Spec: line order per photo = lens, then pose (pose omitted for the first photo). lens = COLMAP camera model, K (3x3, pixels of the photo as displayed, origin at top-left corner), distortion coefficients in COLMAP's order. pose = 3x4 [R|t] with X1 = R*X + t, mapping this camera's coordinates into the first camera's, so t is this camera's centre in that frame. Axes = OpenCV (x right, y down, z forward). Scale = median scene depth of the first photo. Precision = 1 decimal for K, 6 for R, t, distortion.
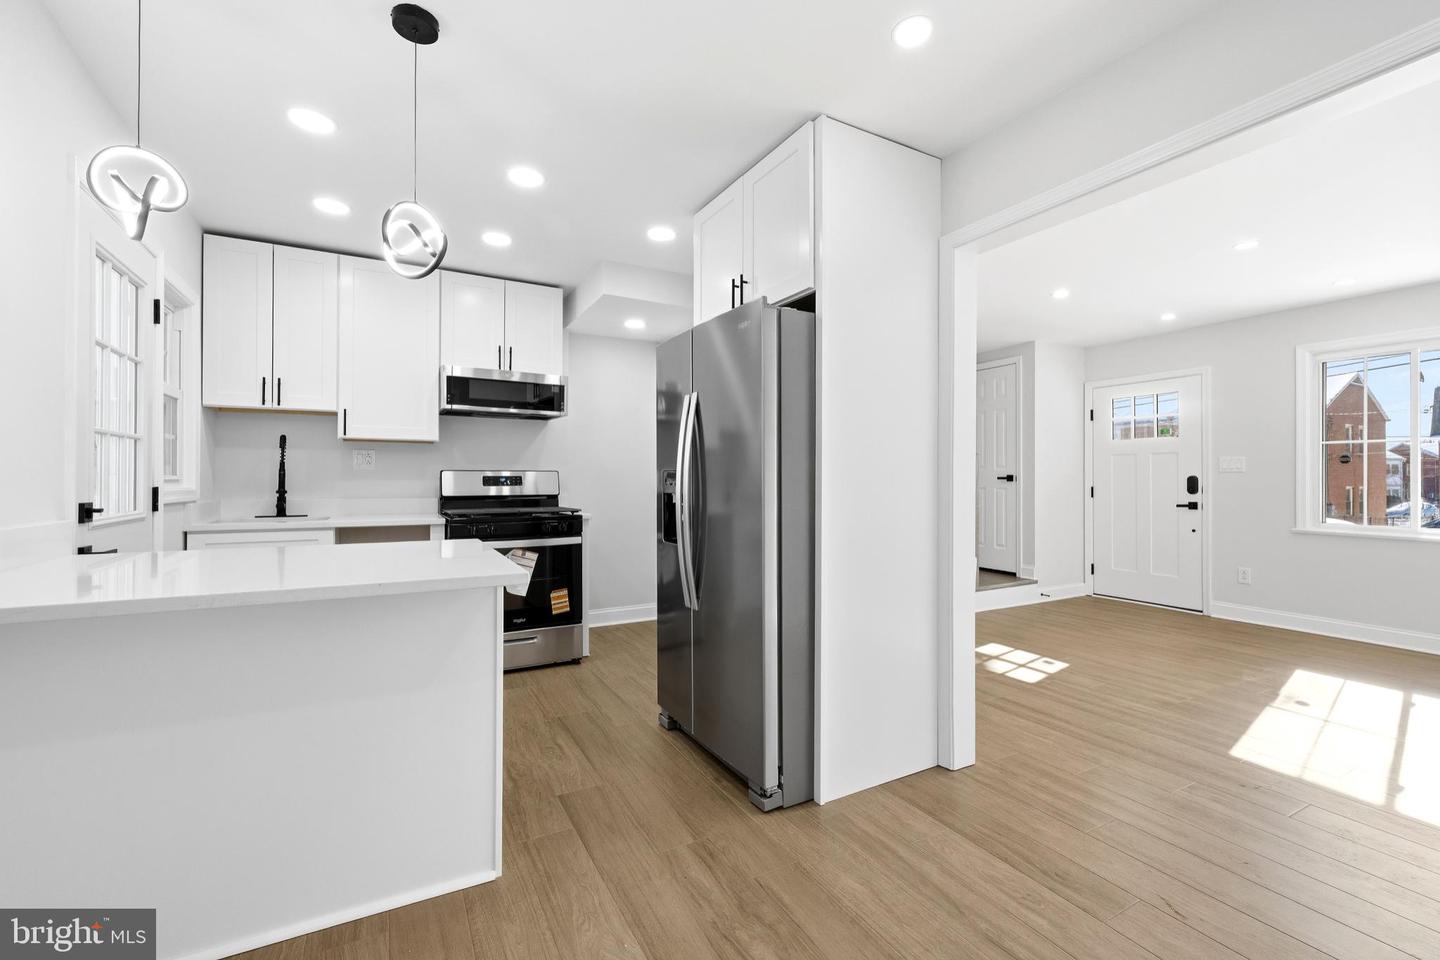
lens RADIAL K [[611.3, 0, 715.8], [0, 611.3, 478.7], [0, 0, 1]] dist [0.003741, 0.000558]
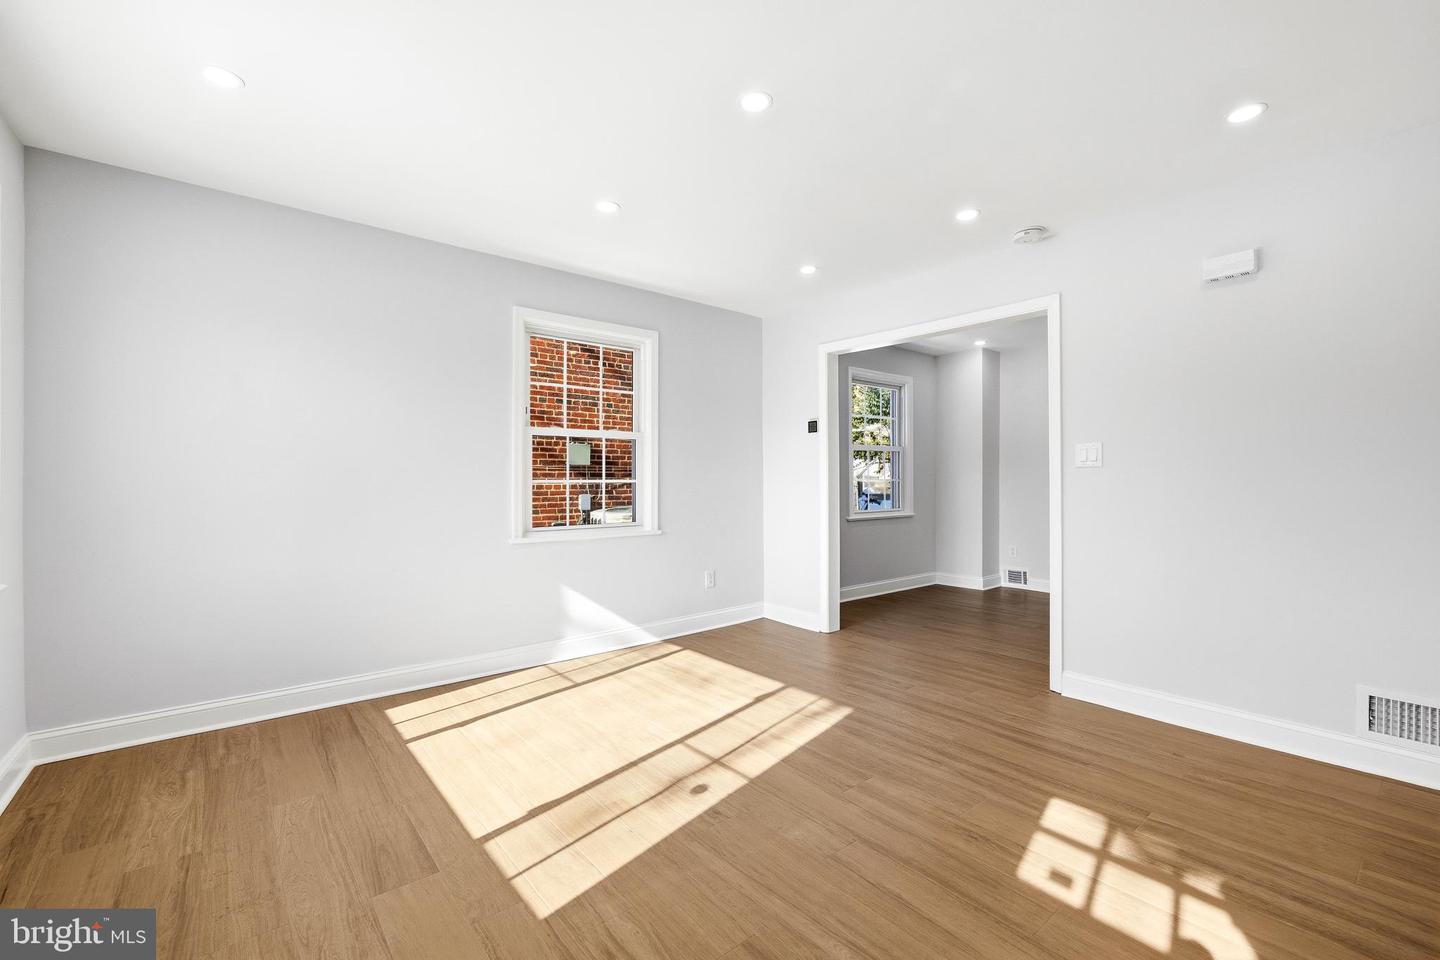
lens RADIAL K [[611.3, 0, 715.8], [0, 611.3, 478.7], [0, 0, 1]] dist [0.003741, 0.000558]
pose [[-0.988274, -0.002076, -0.152679, 1.149822], [-0.001384, 0.999988, -0.004636, 0.006922], [0.152686, -0.004370, -0.988265, 1.875591]]
